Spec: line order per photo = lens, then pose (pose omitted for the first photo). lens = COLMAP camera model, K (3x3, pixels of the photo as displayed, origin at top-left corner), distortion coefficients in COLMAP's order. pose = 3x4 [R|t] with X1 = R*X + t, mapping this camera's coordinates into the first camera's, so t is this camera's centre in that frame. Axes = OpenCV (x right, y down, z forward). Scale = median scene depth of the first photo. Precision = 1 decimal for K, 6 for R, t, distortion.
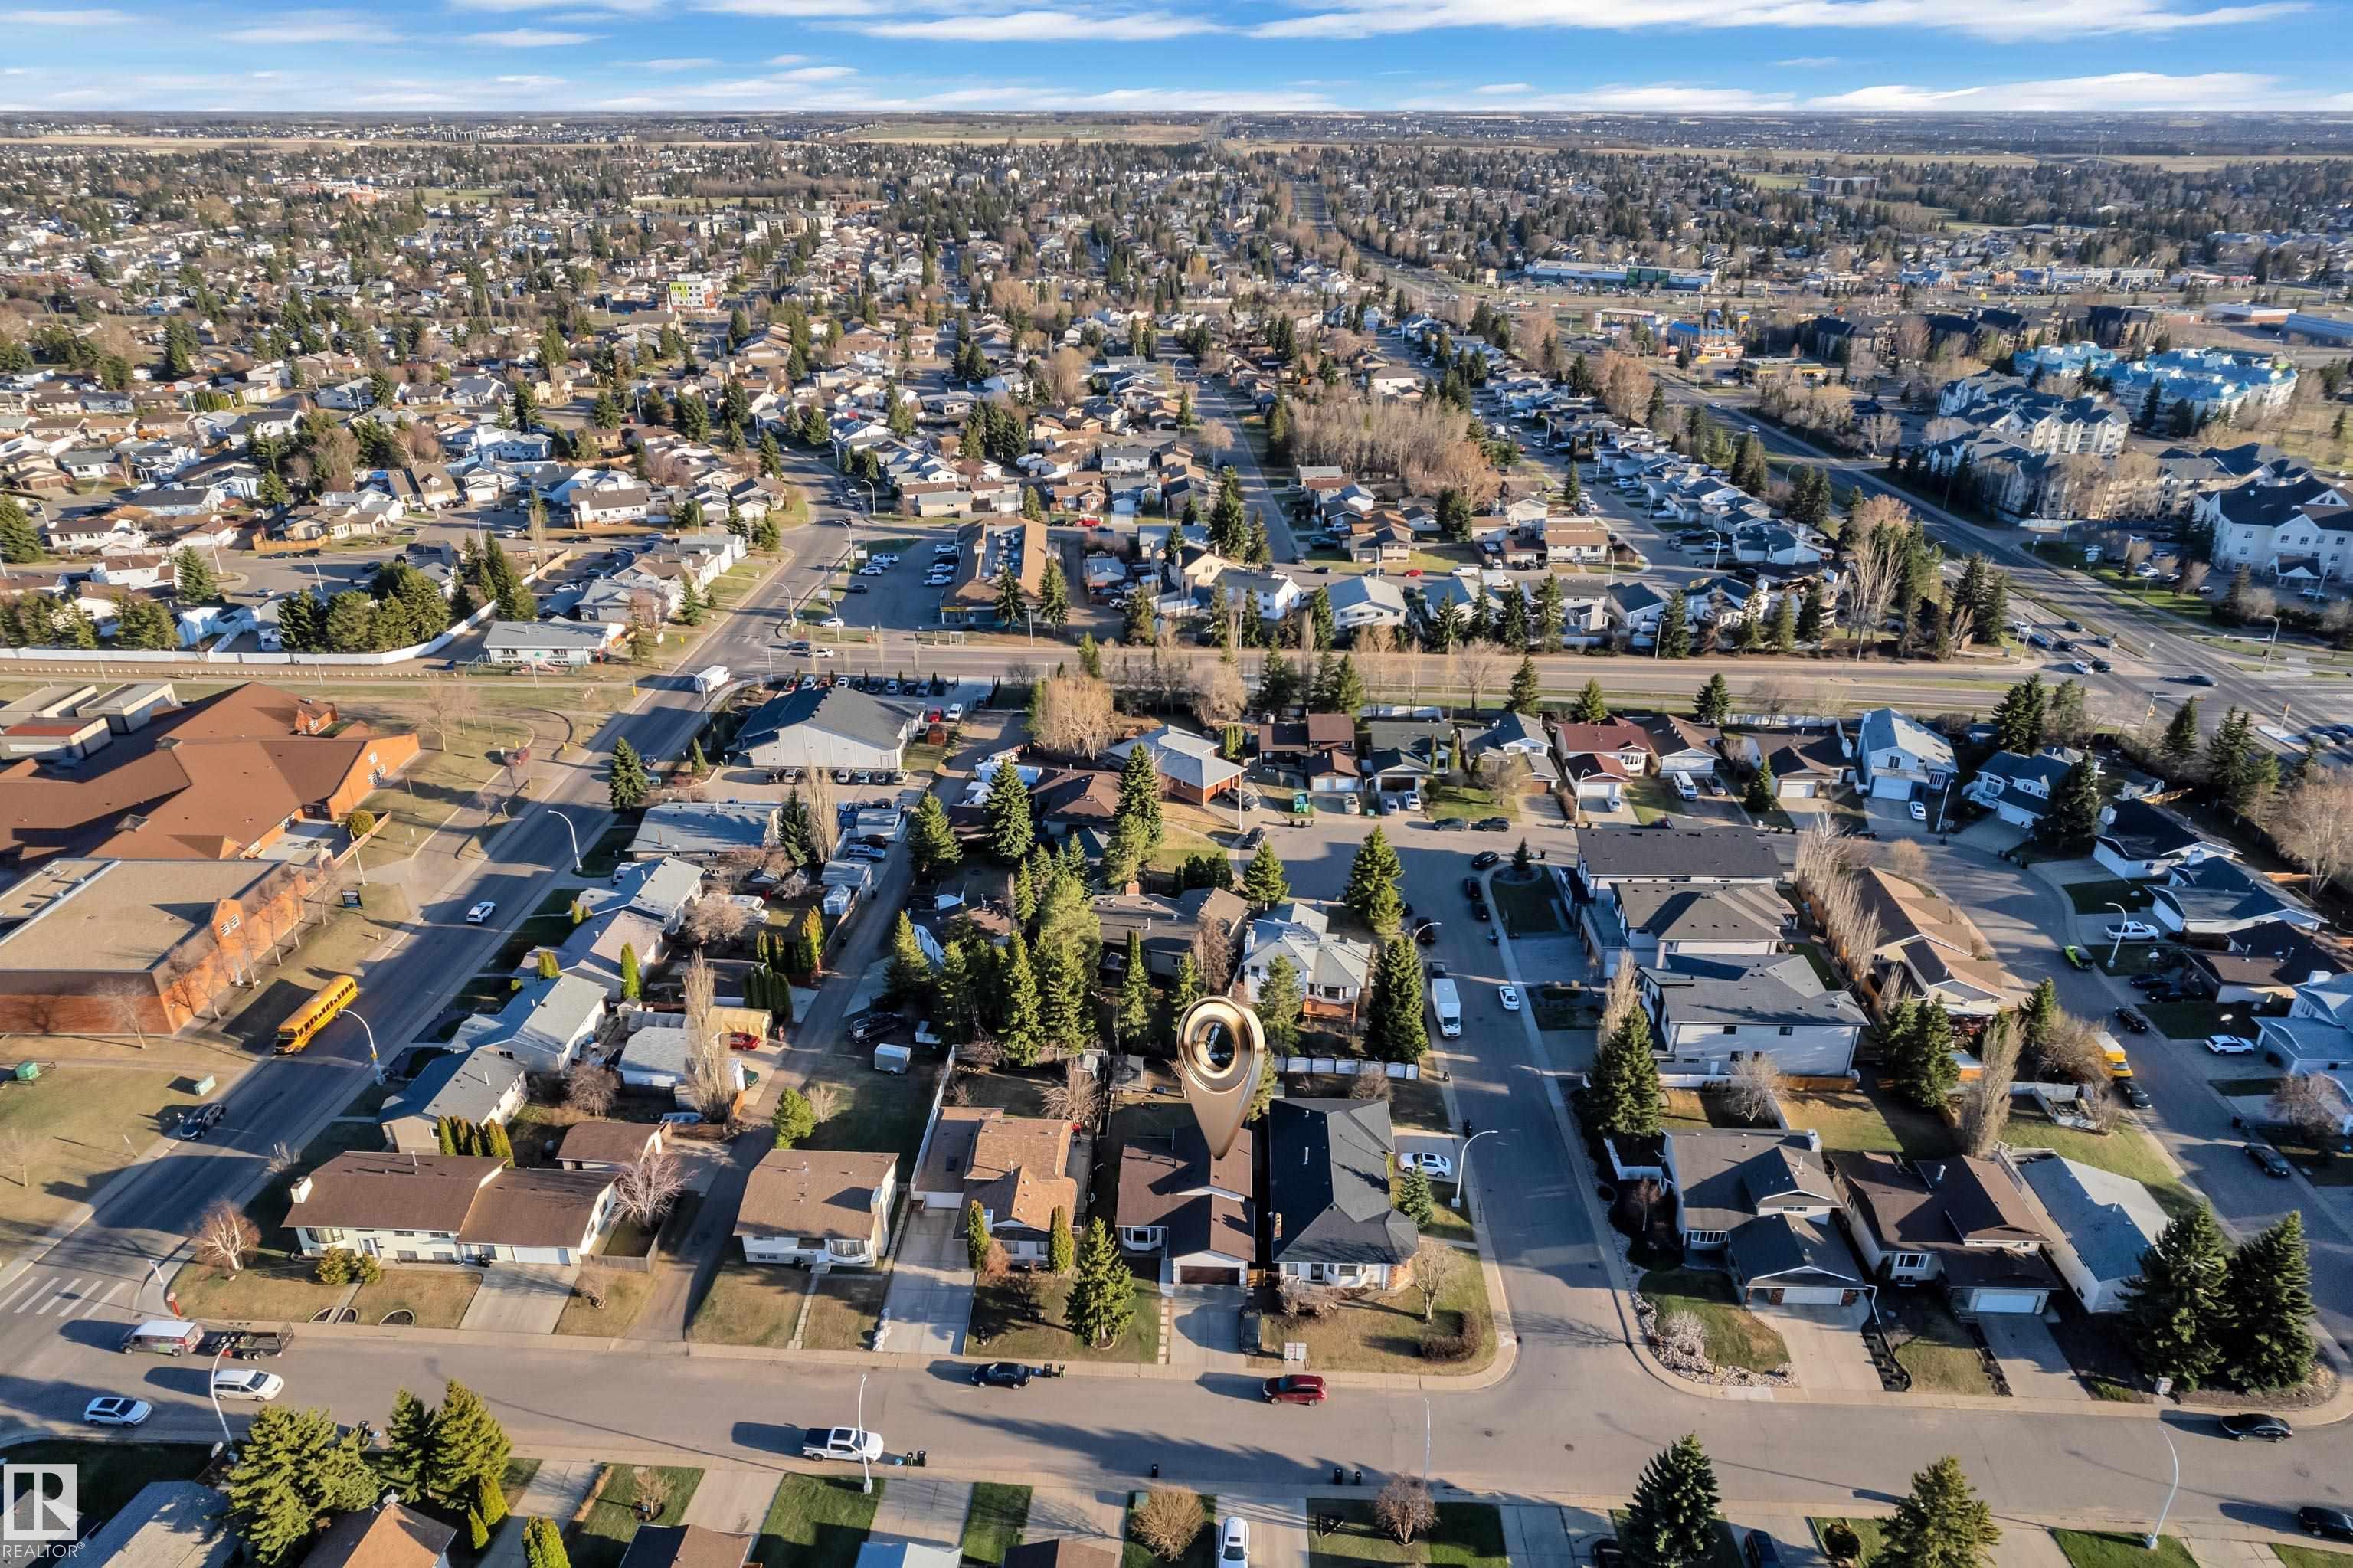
lens RADIAL K [[1503.3, 0, 1173.6], [0, 1503.3, 792.6], [0, 0, 1]] dist [-0.069548, 0.062375]
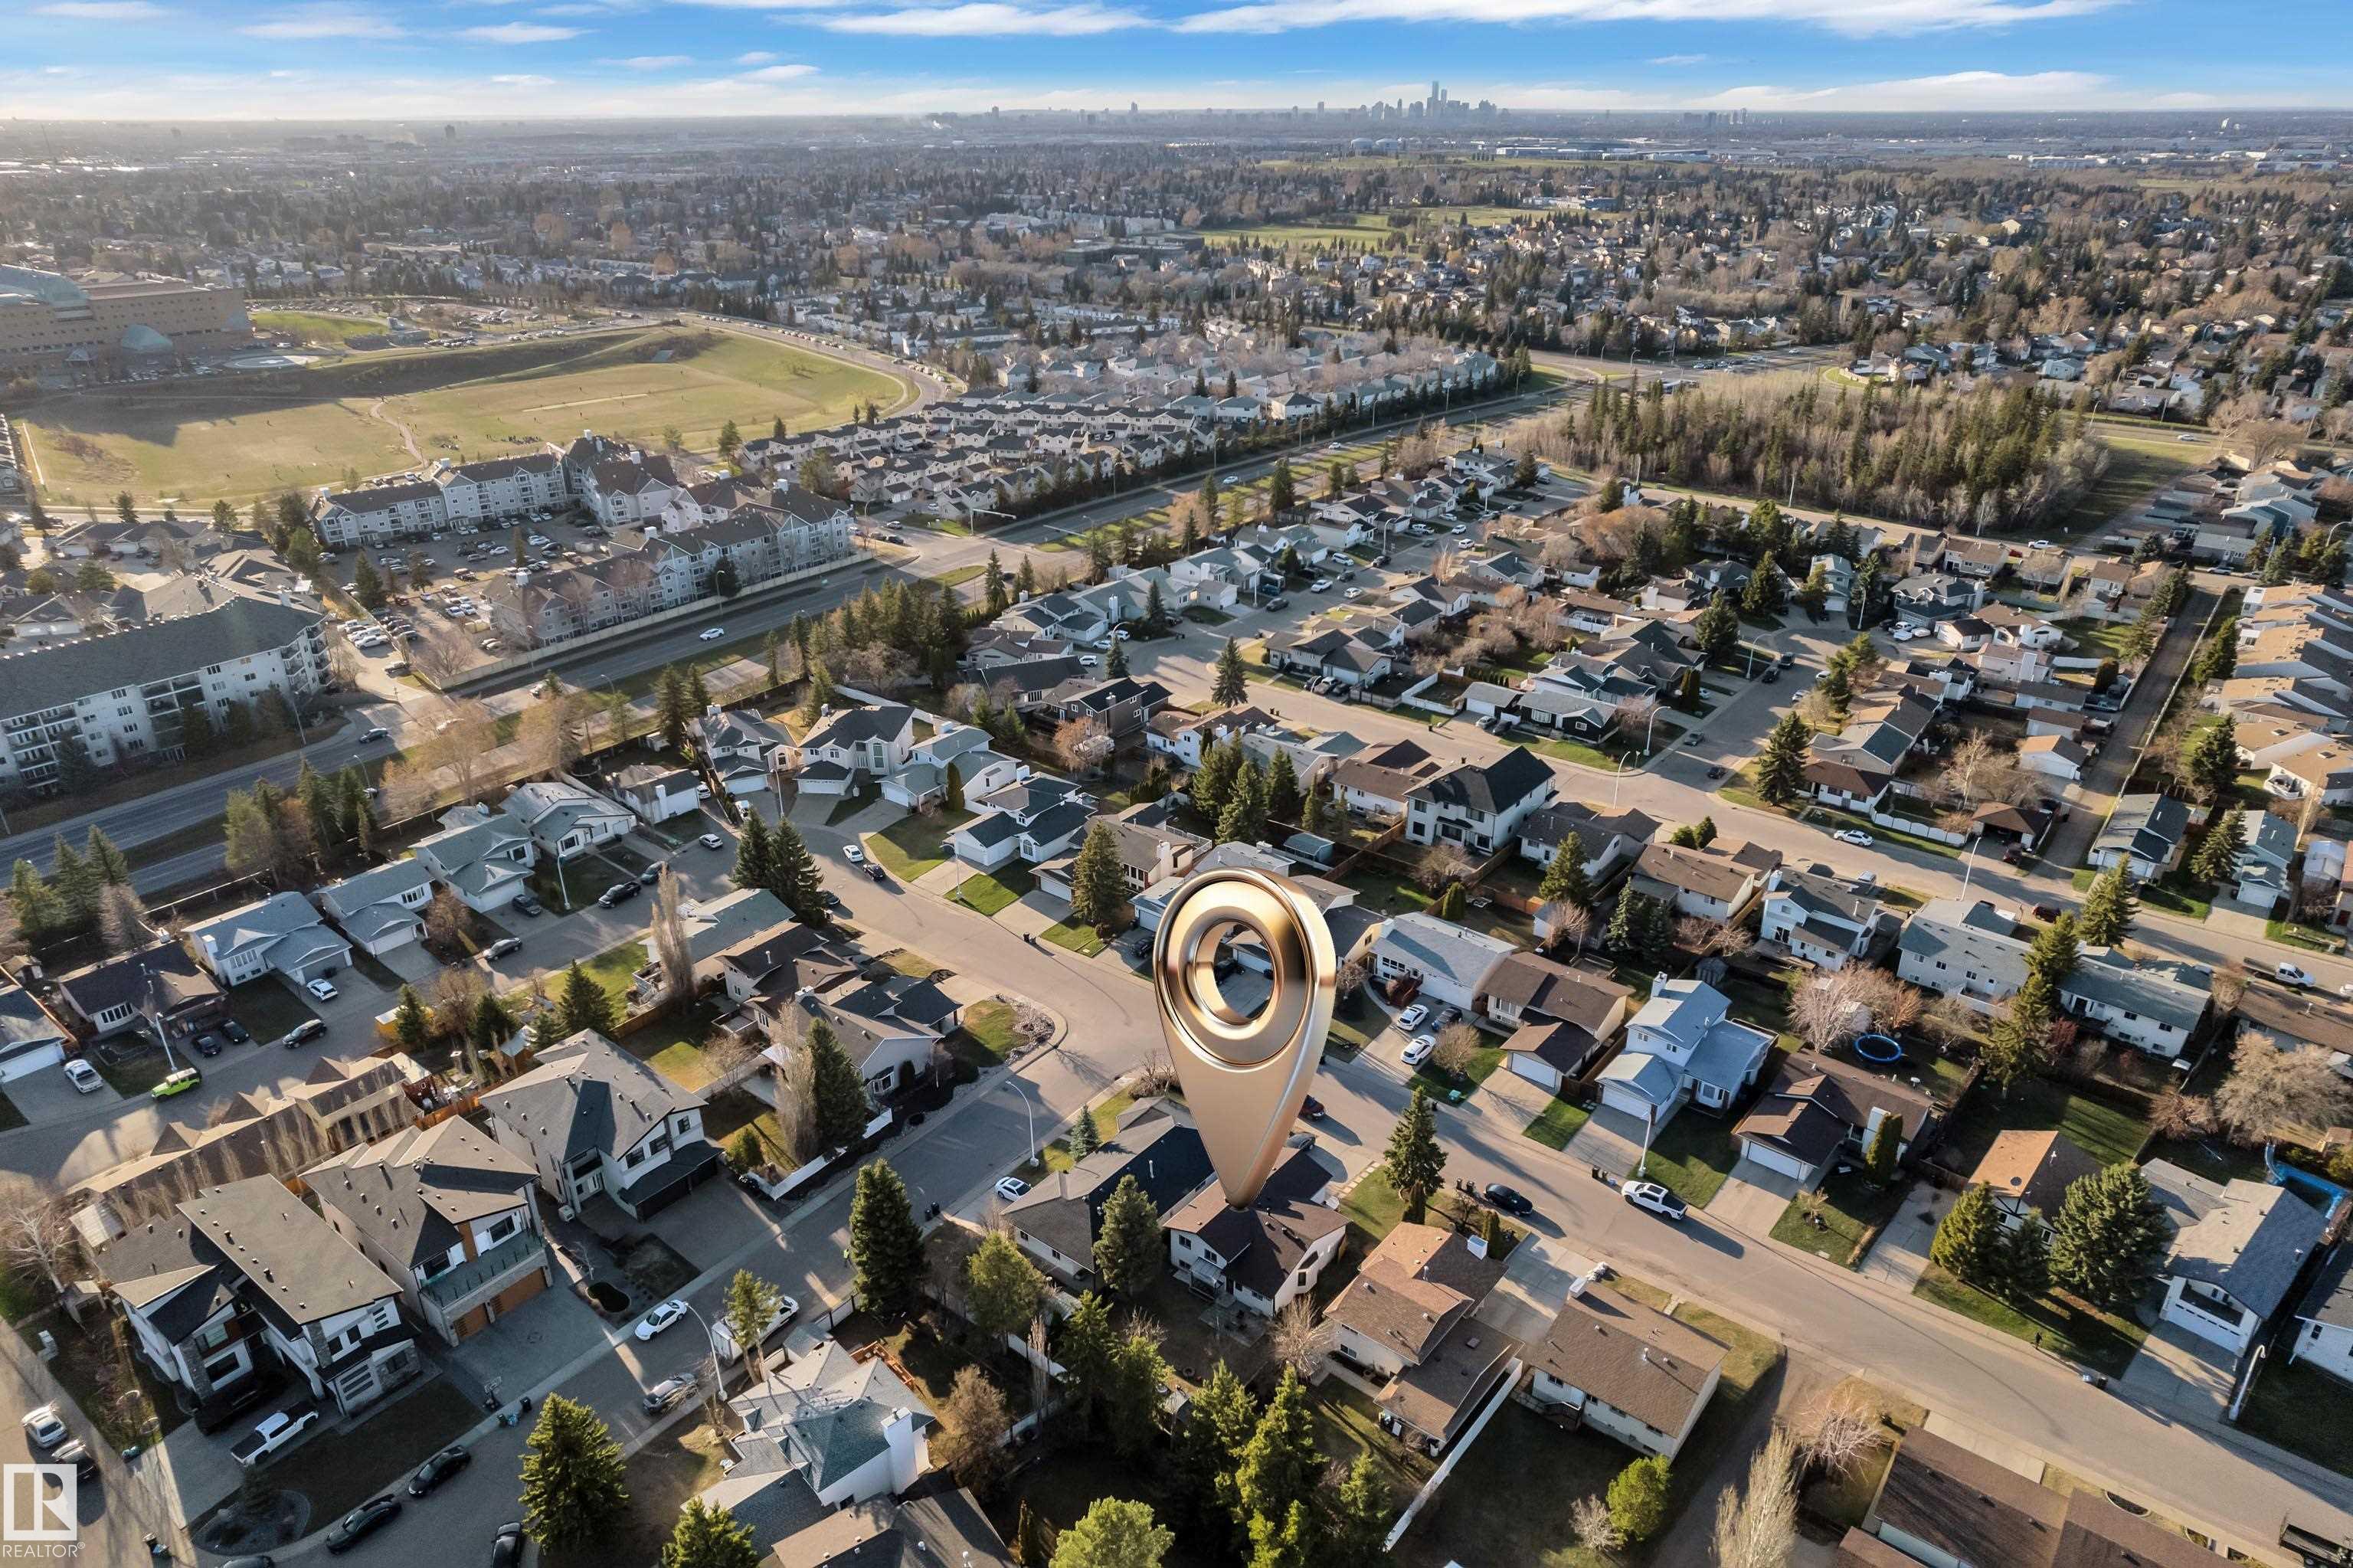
lens RADIAL K [[1483.3, 0, 1170.3], [0, 1483.3, 815.4], [0, 0, 1]] dist [-0.039804, -0.000628]
pose [[-0.806962, -0.252764, 0.533781, -0.312473], [0.254943, 0.666169, 0.700873, -0.484760], [-0.532744, 0.701662, -0.473133, 1.041313]]
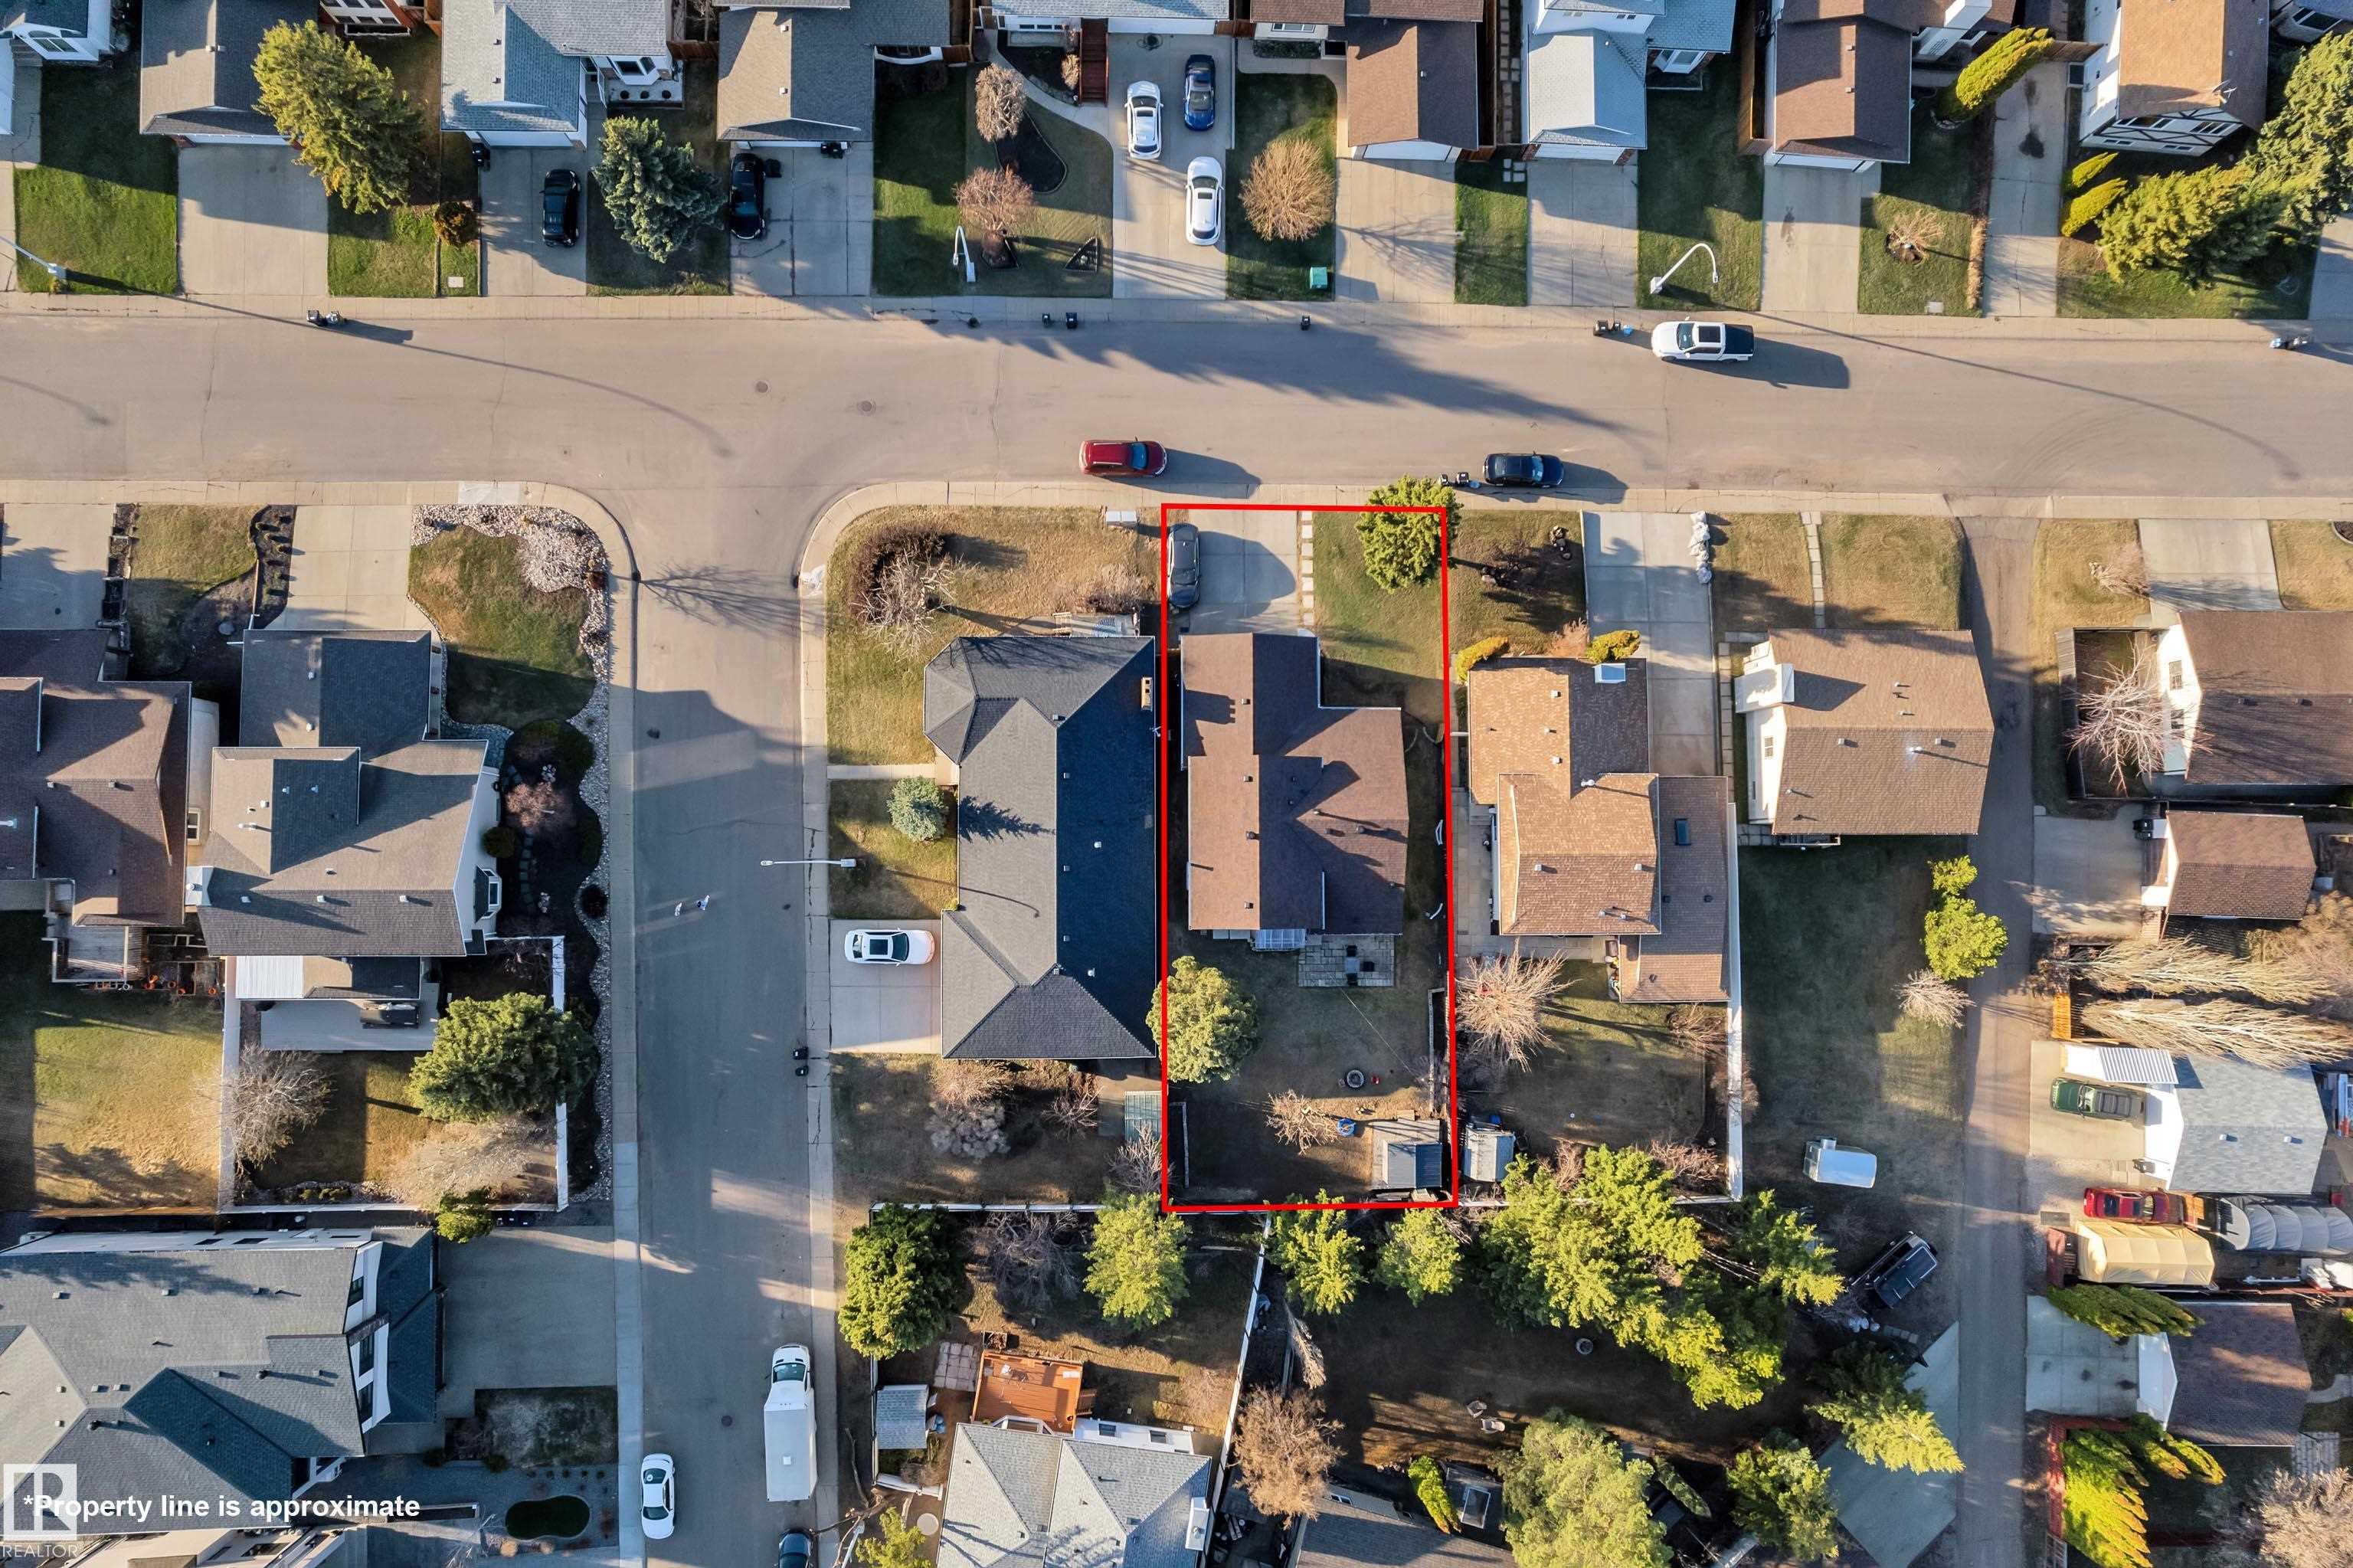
lens RADIAL K [[1503.3, 0, 1173.6], [0, 1503.3, 792.6], [0, 0, 1]] dist [-0.069548, 0.062375]
pose [[-0.997544, 0.042249, -0.055872, 0.073025], [-0.067509, -0.367080, 0.927736, -0.238070], [0.018686, 0.929229, 0.369030, 0.615483]]
